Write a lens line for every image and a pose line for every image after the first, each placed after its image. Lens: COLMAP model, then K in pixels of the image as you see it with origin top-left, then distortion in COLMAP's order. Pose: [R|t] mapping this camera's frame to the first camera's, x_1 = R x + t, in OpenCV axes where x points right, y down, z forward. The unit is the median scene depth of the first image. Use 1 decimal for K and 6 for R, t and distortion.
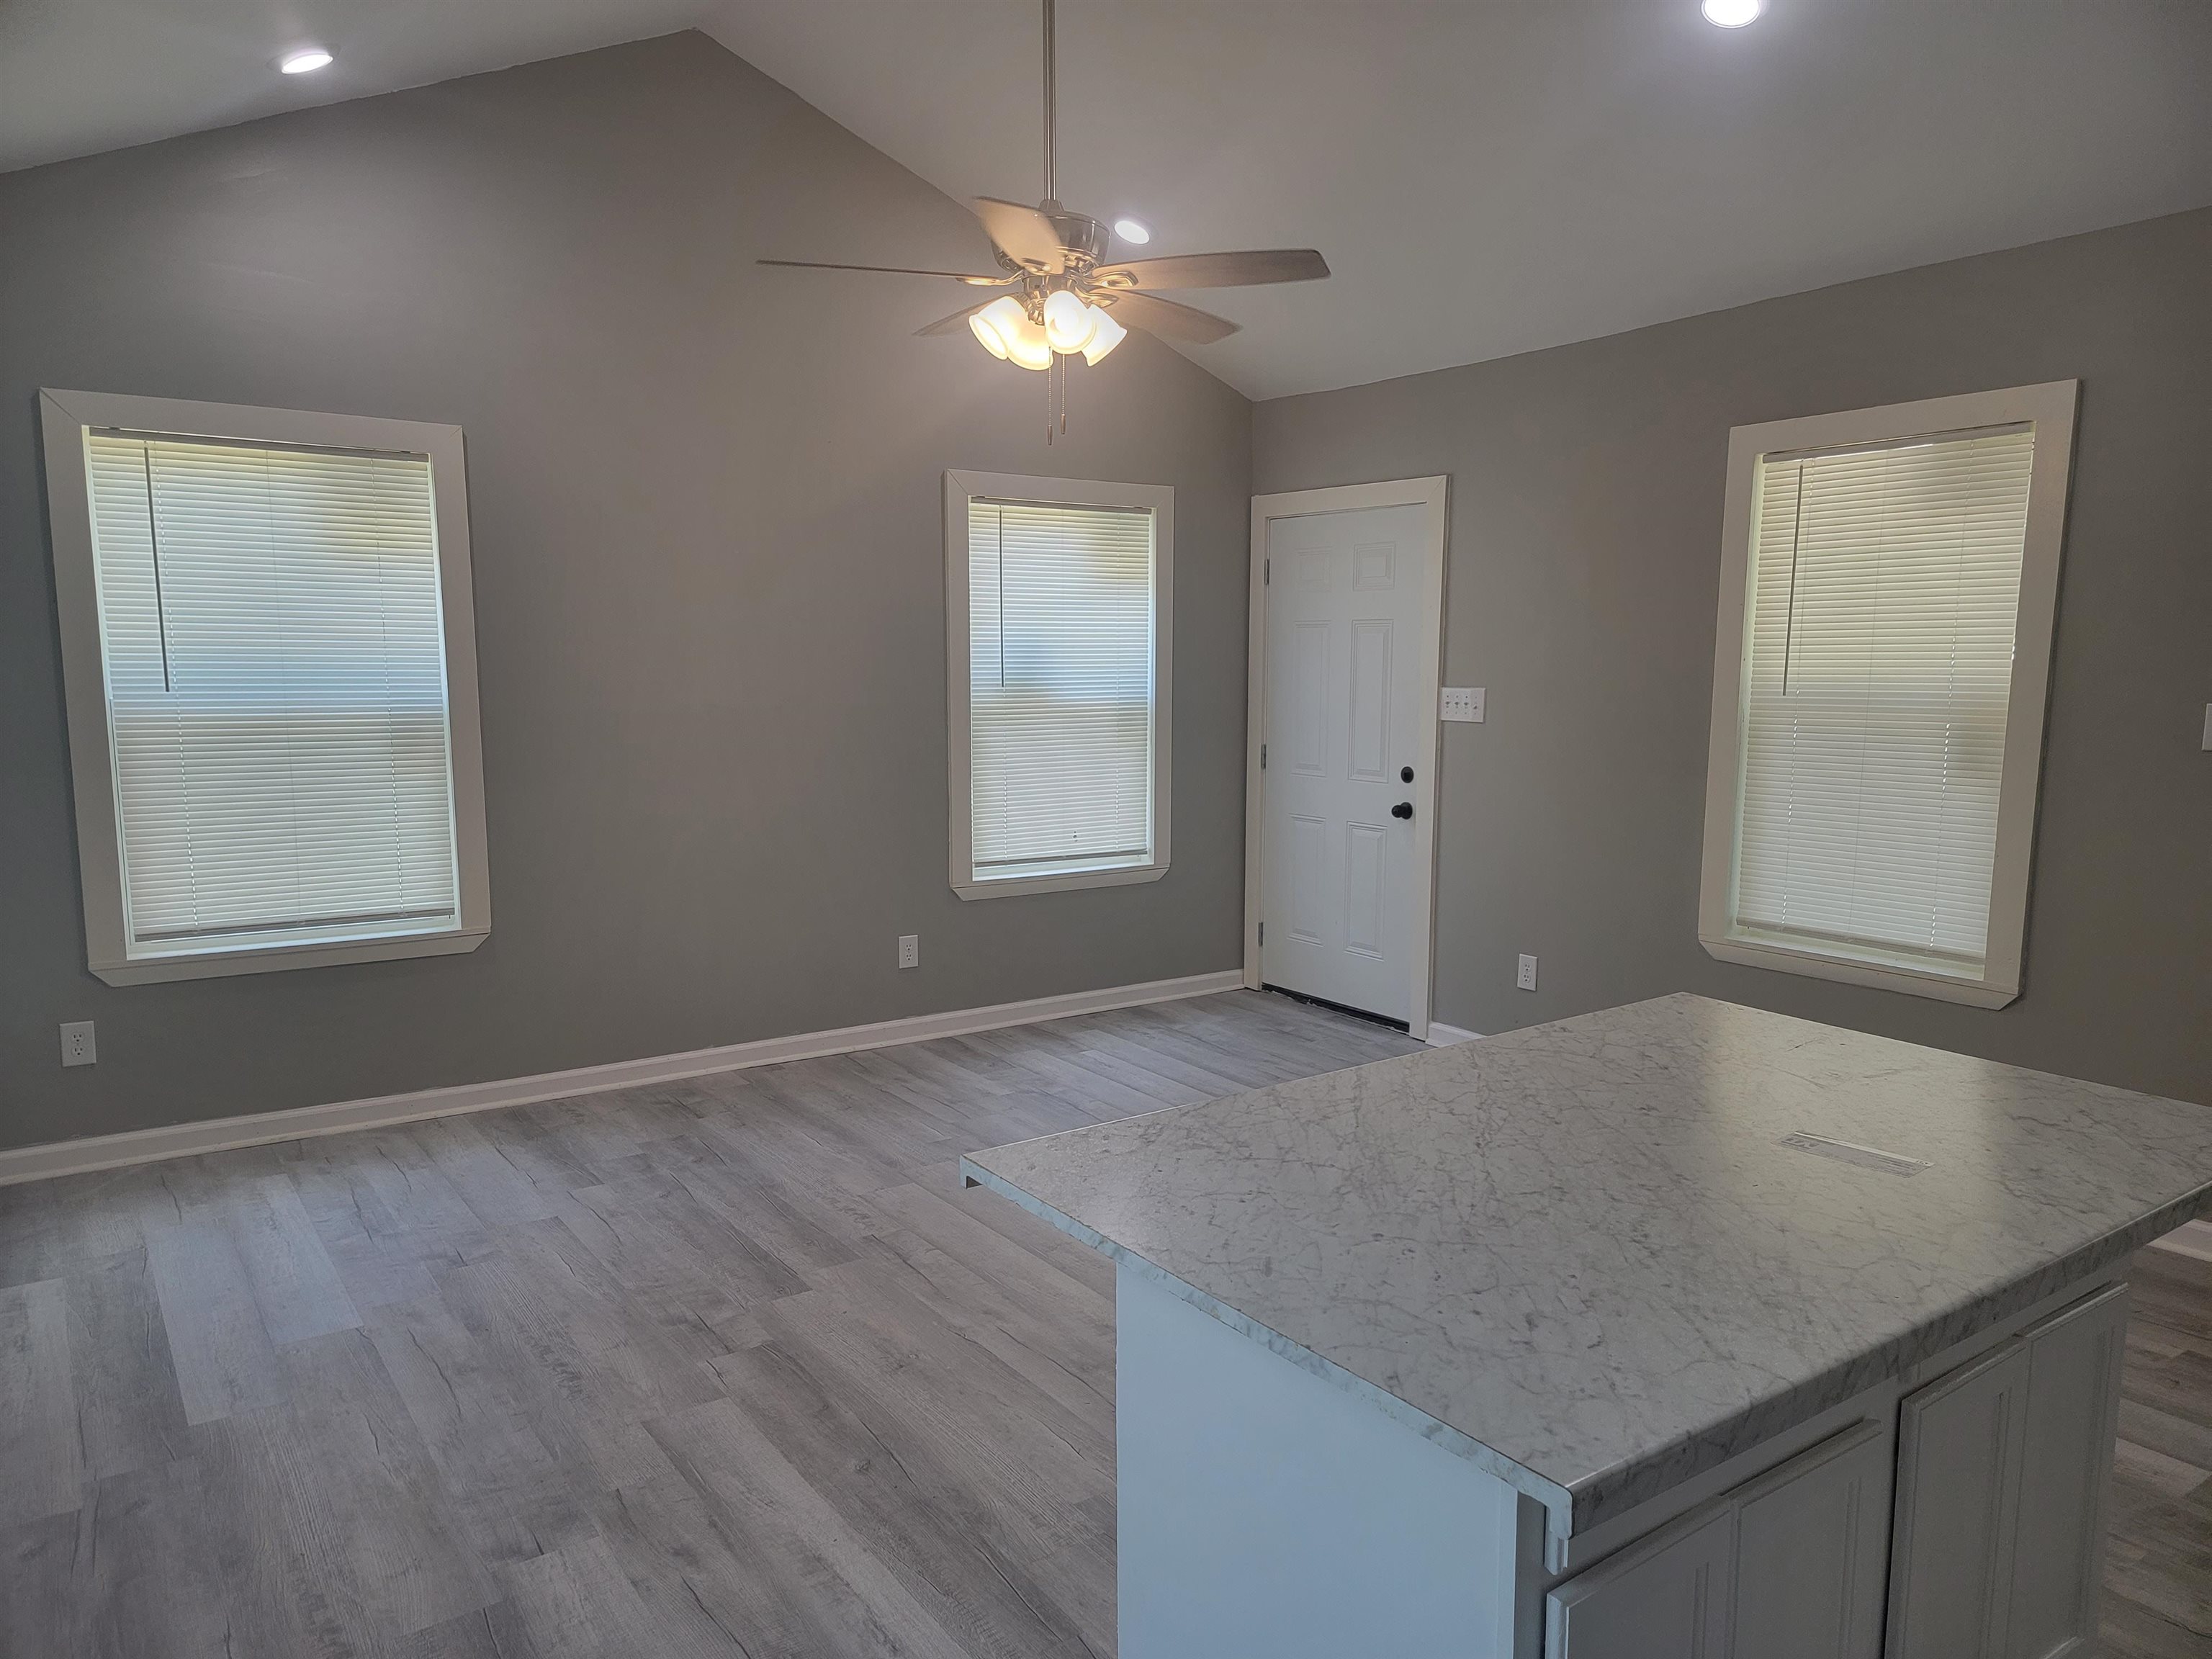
lens RADIAL K [[1520.4, 0, 1122.1], [0, 1520.4, 863.0], [0, 0, 1]] dist [0.123133, -0.105341]
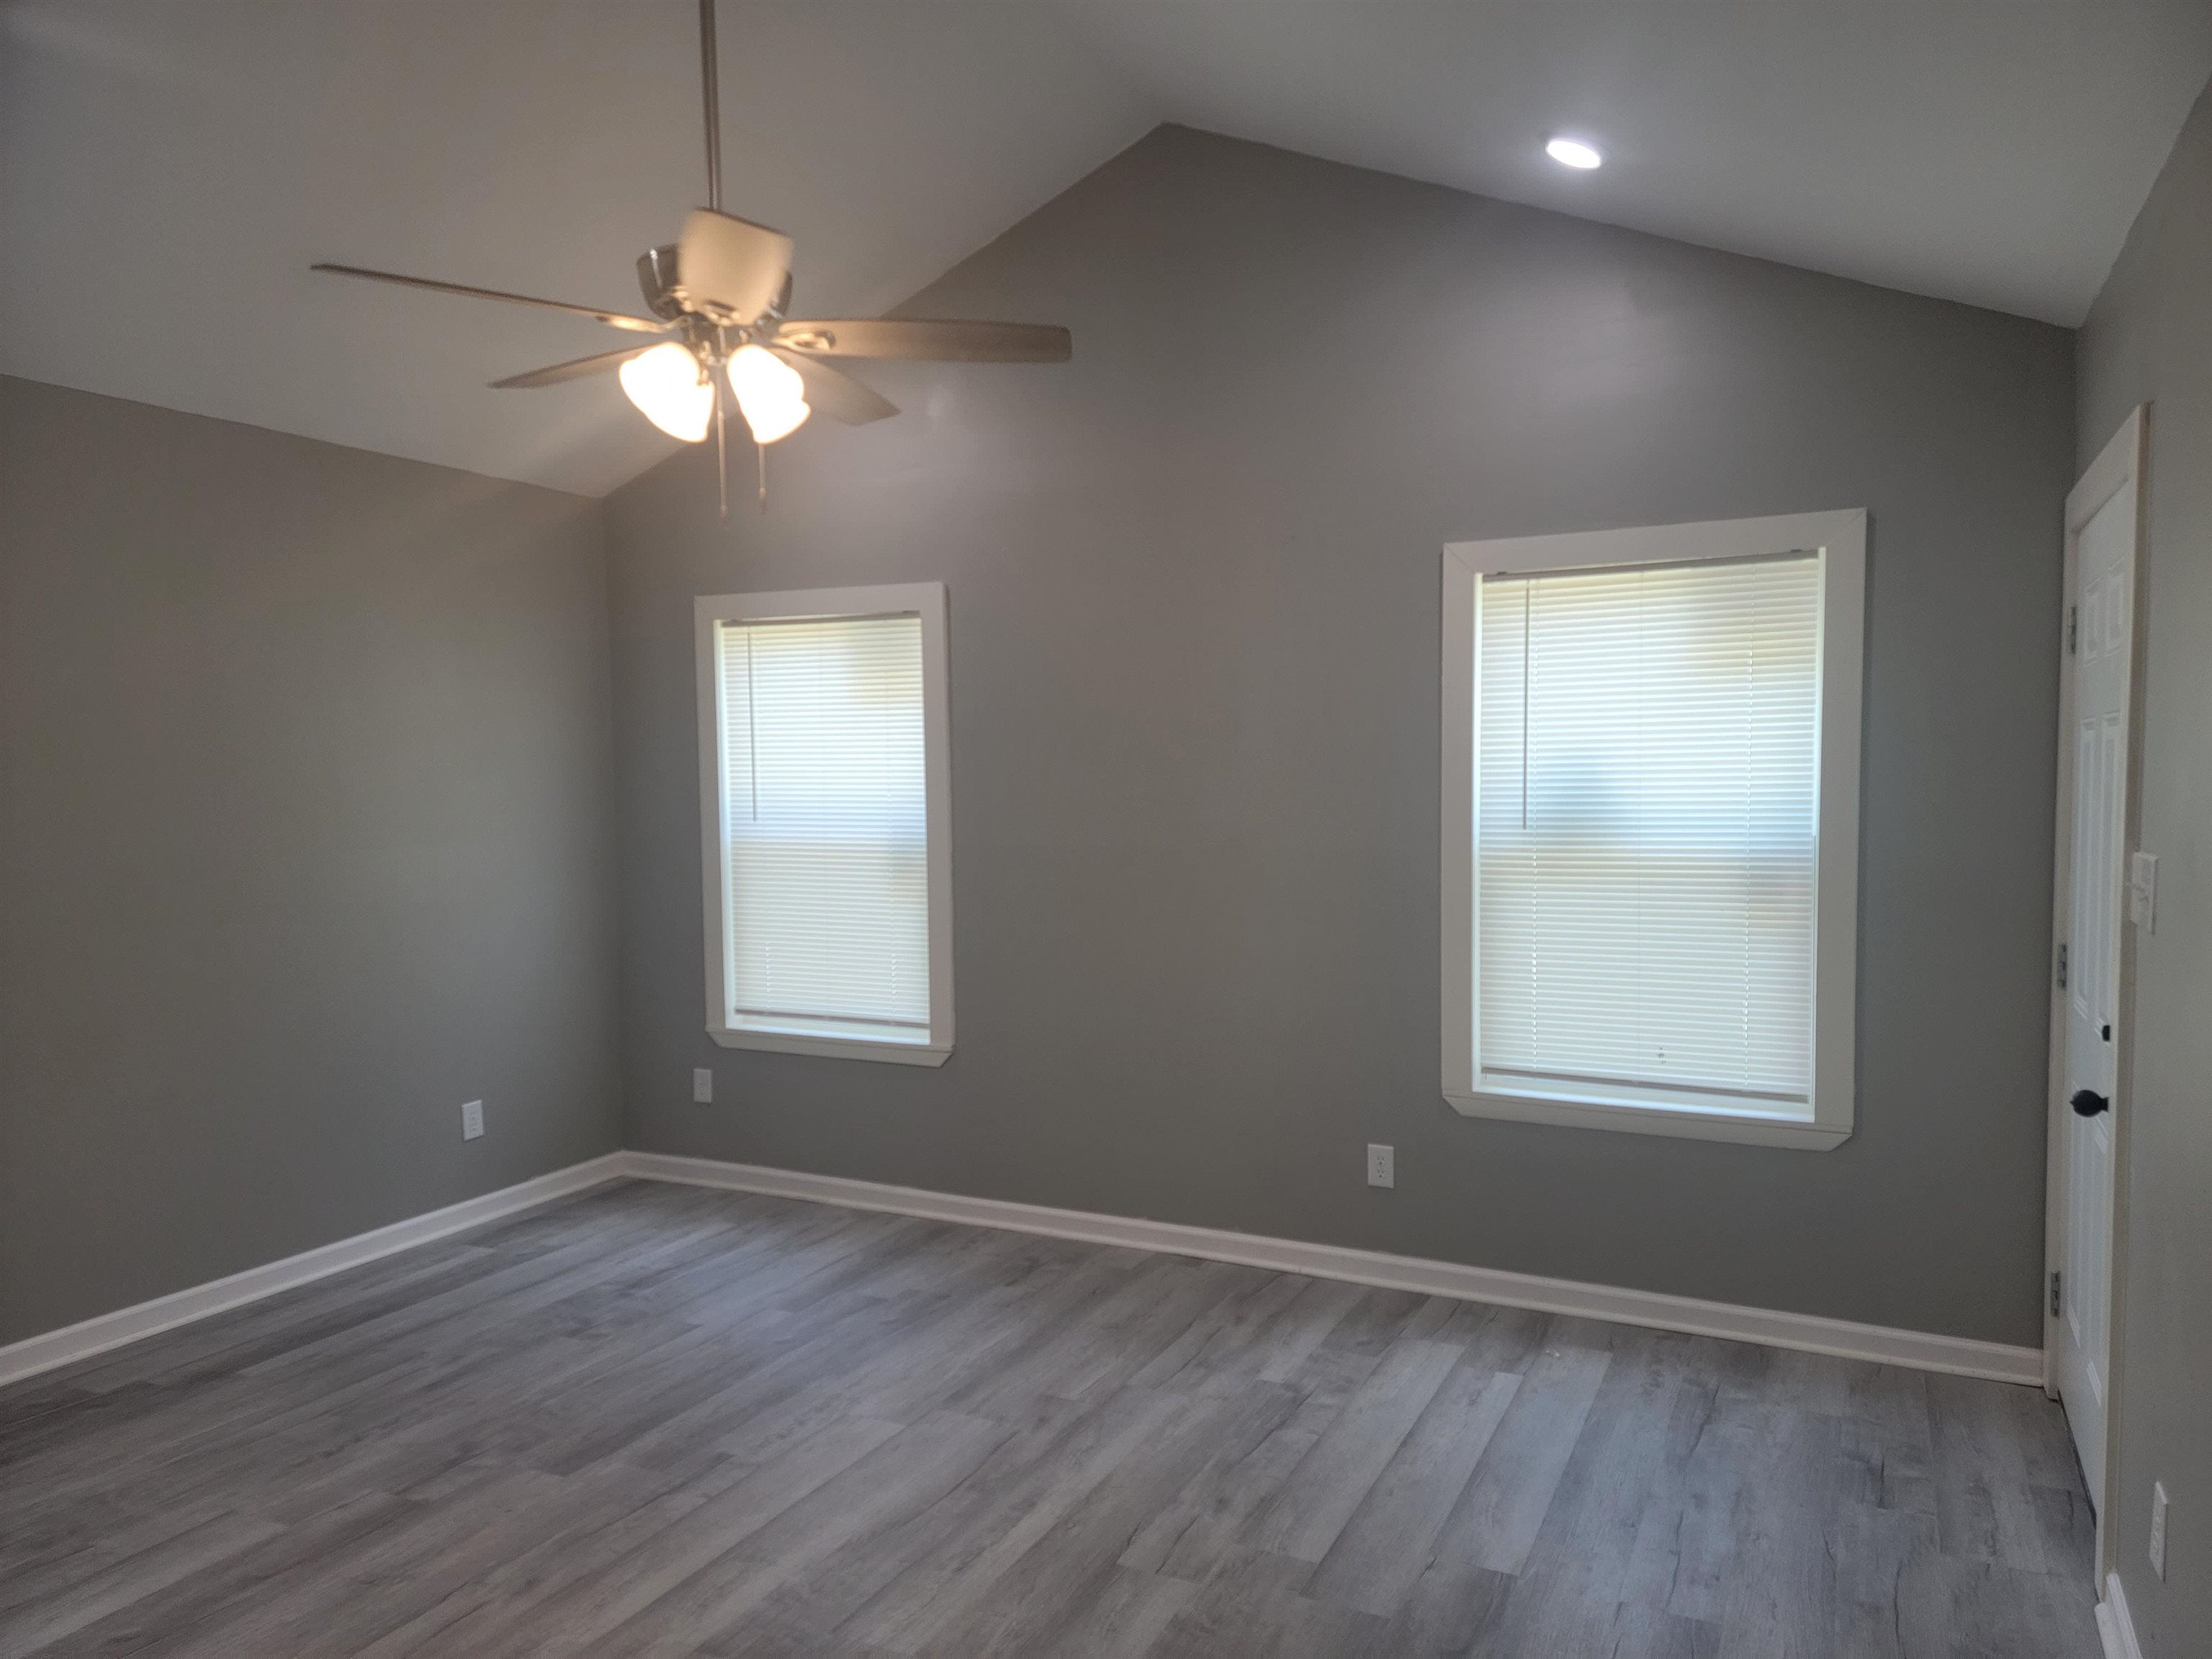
lens RADIAL K [[1520.4, 0, 1122.1], [0, 1520.4, 863.0], [0, 0, 1]] dist [0.123133, -0.105341]
pose [[0.495943, 0.042222, -0.867328, 0.544946], [-0.115194, 0.993189, -0.017520, -0.077481], [0.860680, 0.108600, 0.497429, 0.569391]]
